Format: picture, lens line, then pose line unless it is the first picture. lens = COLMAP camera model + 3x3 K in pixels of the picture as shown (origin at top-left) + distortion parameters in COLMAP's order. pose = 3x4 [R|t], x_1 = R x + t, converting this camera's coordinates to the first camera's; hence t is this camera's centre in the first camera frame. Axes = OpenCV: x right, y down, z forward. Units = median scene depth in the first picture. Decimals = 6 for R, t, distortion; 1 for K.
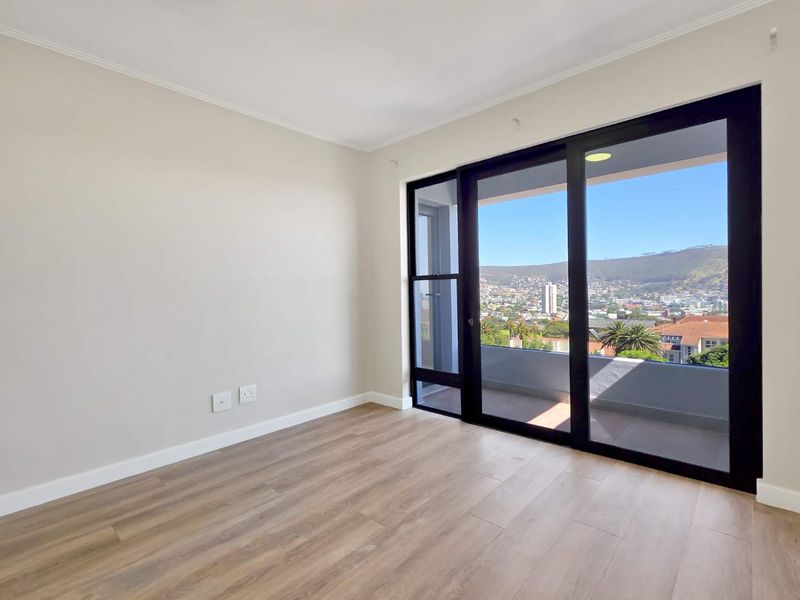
lens RADIAL K [[387.4, 0, 394.4], [0, 387.4, 295.6], [0, 0, 1]] dist [0.002313, 0.001541]
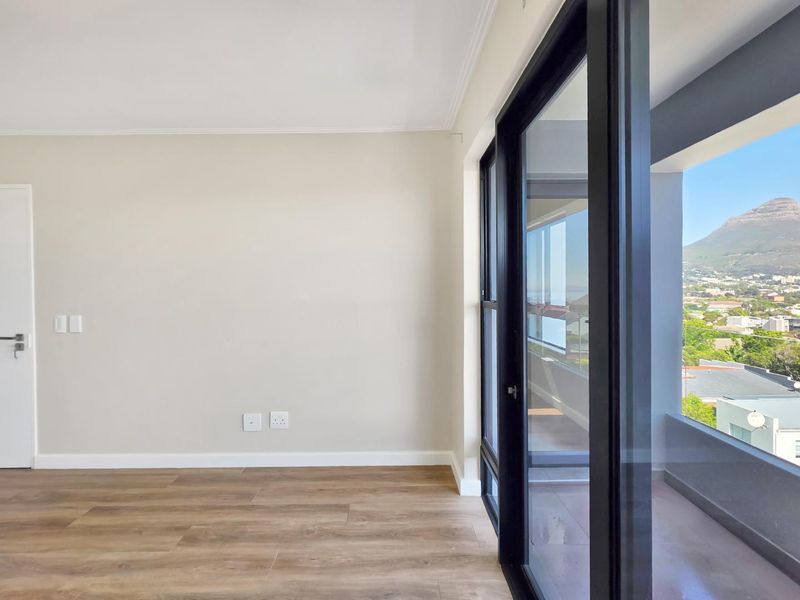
lens RADIAL K [[390.2, 0, 393.4], [0, 390.2, 292.9], [0, 0, 1]] dist [0.006091, 0.000479]
pose [[0.679970, 0.024472, -0.732831, 0.596006], [-0.016169, 0.999700, 0.018381, -0.101454], [0.733061, -0.000650, 0.680162, 0.600639]]
